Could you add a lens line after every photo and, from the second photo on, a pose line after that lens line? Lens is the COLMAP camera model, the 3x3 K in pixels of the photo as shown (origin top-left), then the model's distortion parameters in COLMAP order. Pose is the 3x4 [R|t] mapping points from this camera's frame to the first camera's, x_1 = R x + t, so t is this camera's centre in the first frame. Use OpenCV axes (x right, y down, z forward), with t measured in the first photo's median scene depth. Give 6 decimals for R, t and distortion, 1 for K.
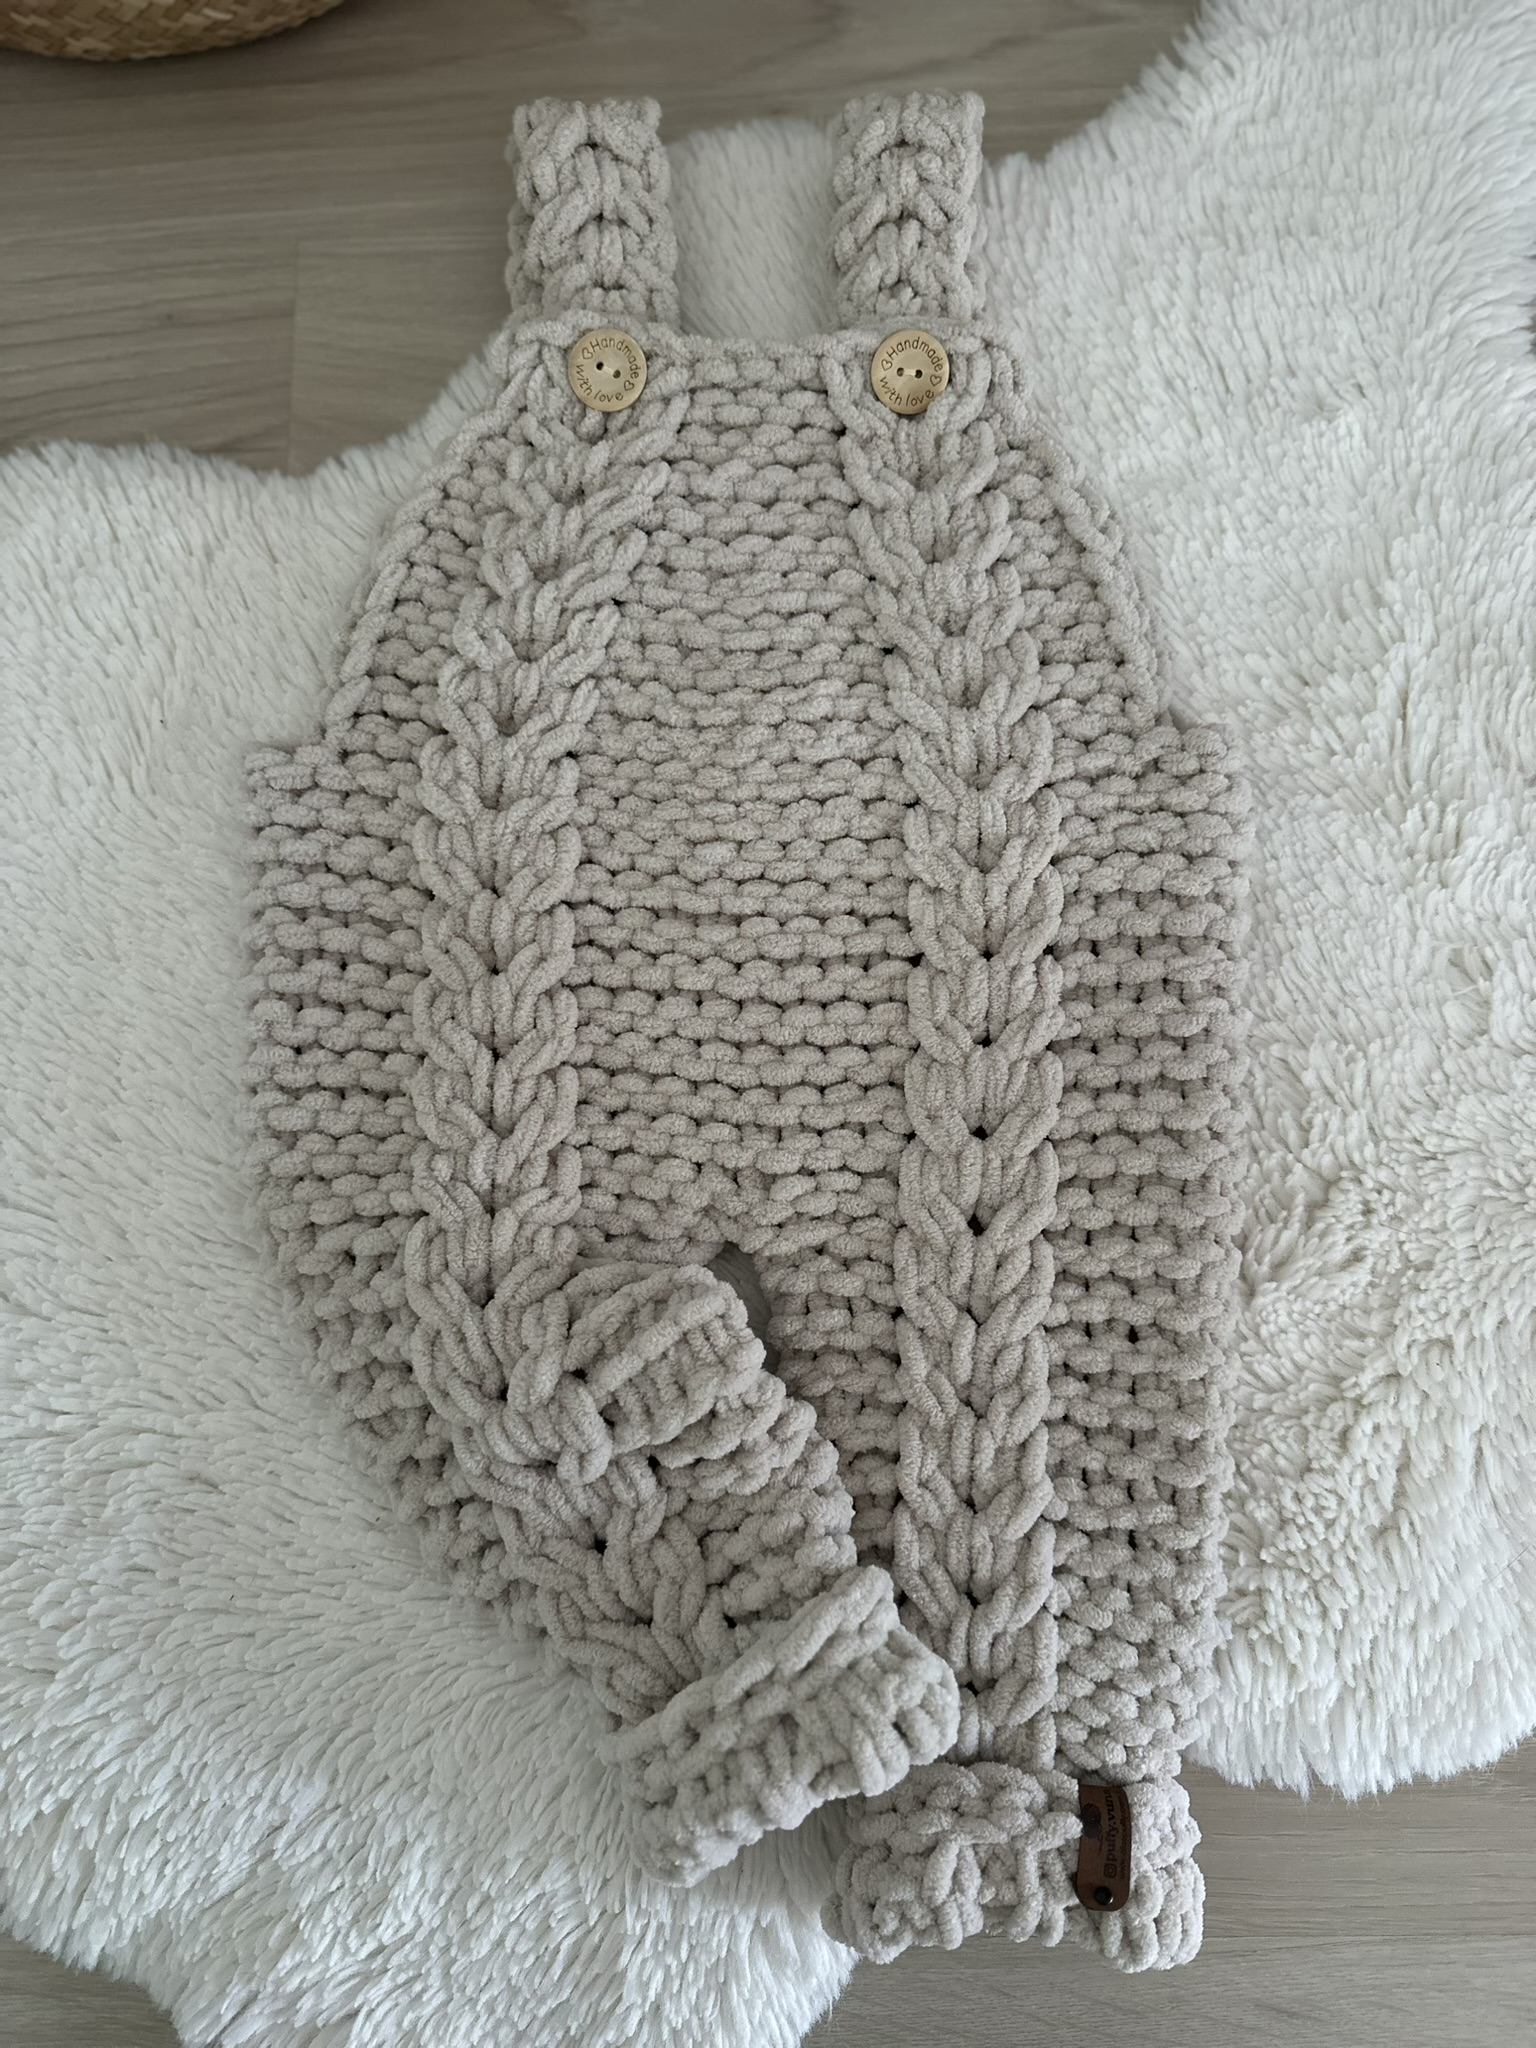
lens RADIAL K [[1397.9, 0, 759.0], [0, 1397.9, 1053.1], [0, 0, 1]] dist [0.066558, -0.096771]
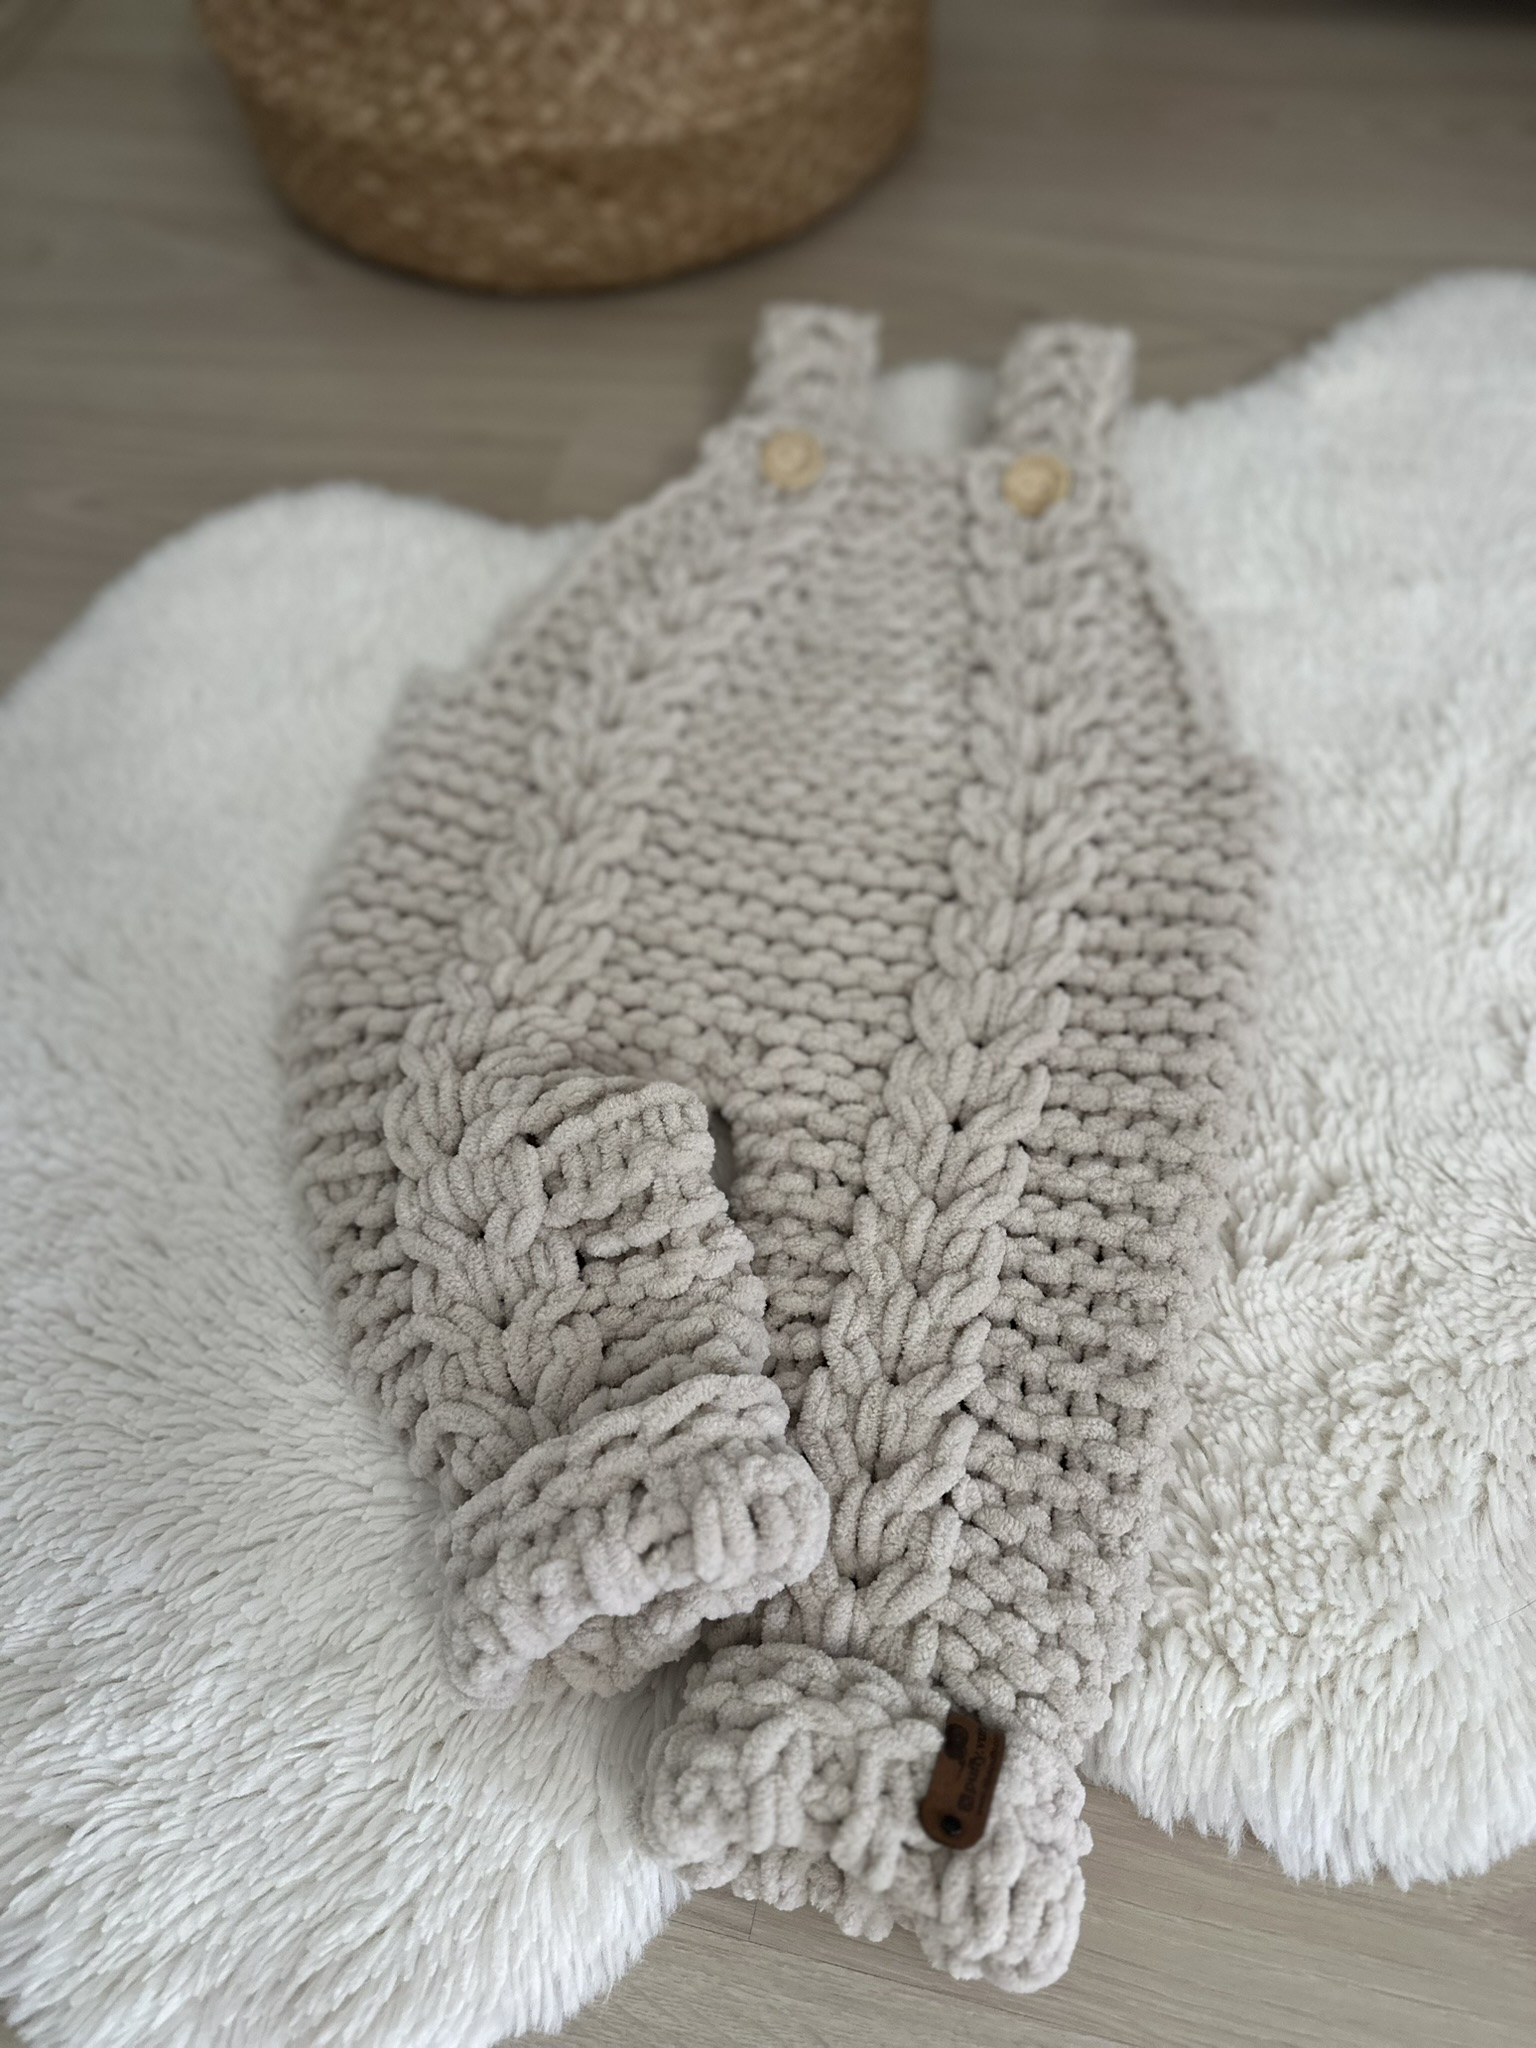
lens RADIAL K [[1397.9, 0, 759.0], [0, 1397.9, 1053.1], [0, 0, 1]] dist [0.066558, -0.096771]
pose [[0.970406, 0.184087, -0.156282, 0.164490], [-0.228121, 0.911117, -0.343260, 0.449641], [0.079201, 0.368753, 0.926147, 0.054099]]
